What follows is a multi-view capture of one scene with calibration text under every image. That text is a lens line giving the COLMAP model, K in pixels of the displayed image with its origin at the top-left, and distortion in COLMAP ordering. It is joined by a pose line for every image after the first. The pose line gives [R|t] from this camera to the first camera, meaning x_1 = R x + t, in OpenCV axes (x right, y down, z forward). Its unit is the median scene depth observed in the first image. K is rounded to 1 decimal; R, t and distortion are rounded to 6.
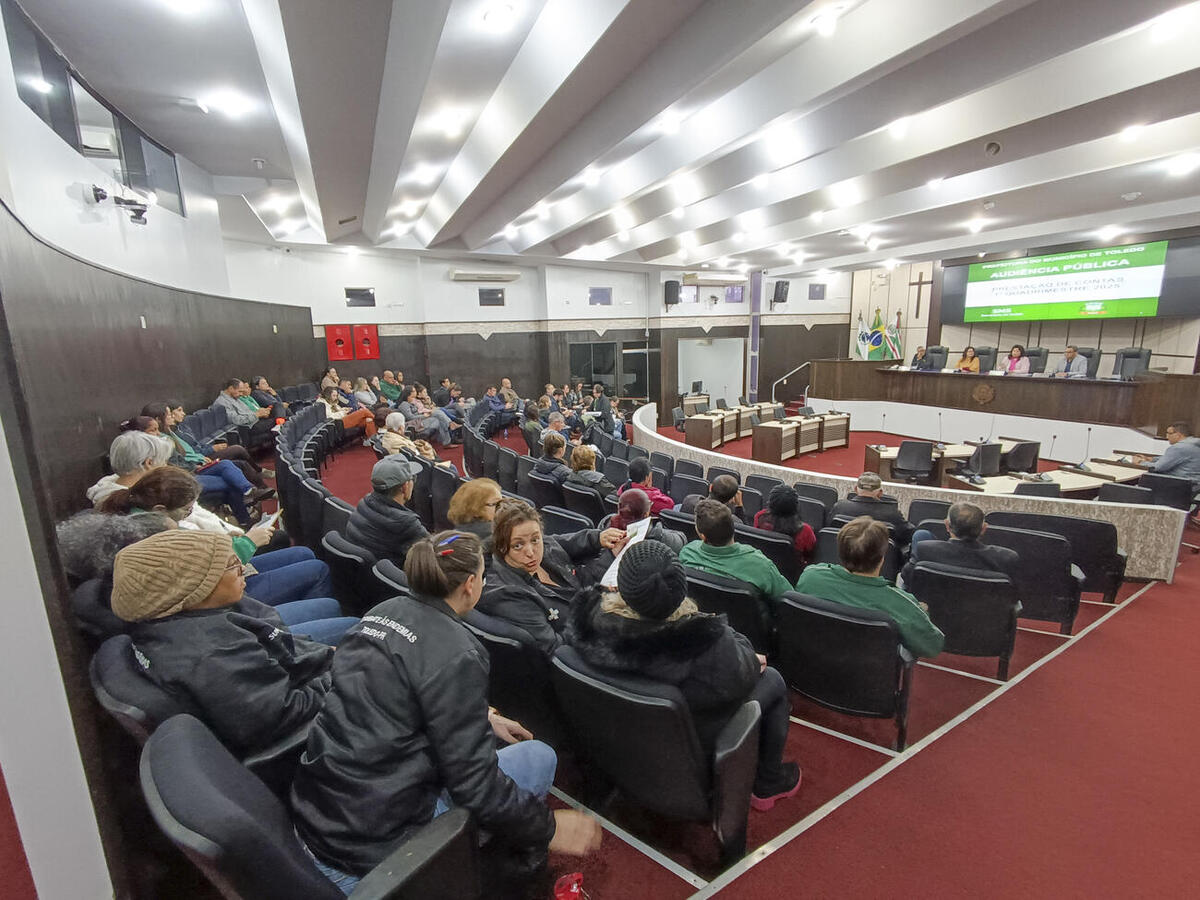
lens RADIAL K [[548.0, 0, 605.6], [0, 548.0, 442.0], [0, 0, 1]] dist [-0.014100, -0.001047]
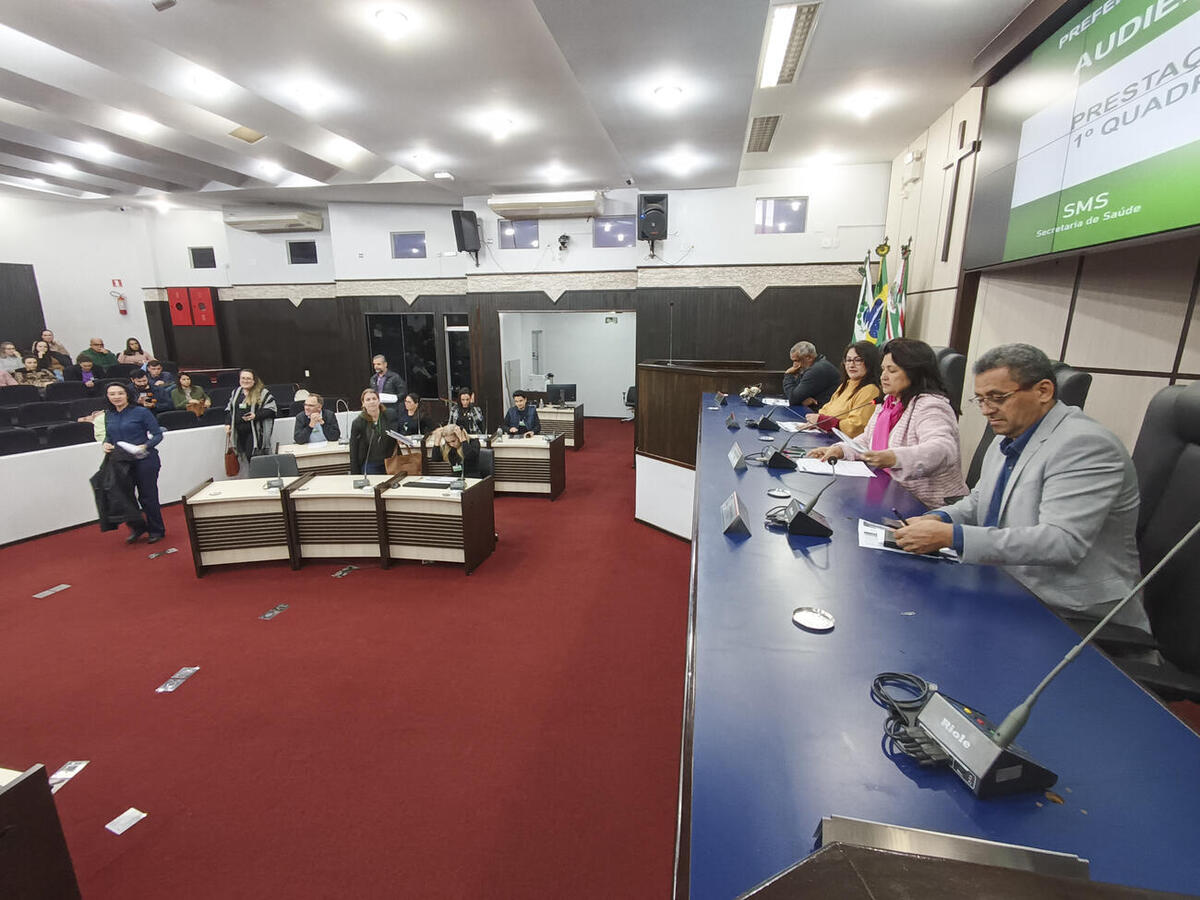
lens RADIAL K [[548.0, 0, 608.6], [0, 548.0, 445.0], [0, 0, 1]] dist [-0.014100, -0.001047]
pose [[0.811411, 0.156191, -0.563220, 0.626479], [-0.136957, 0.987613, 0.076573, -0.109699], [0.568203, 0.015004, 0.822751, 0.602780]]
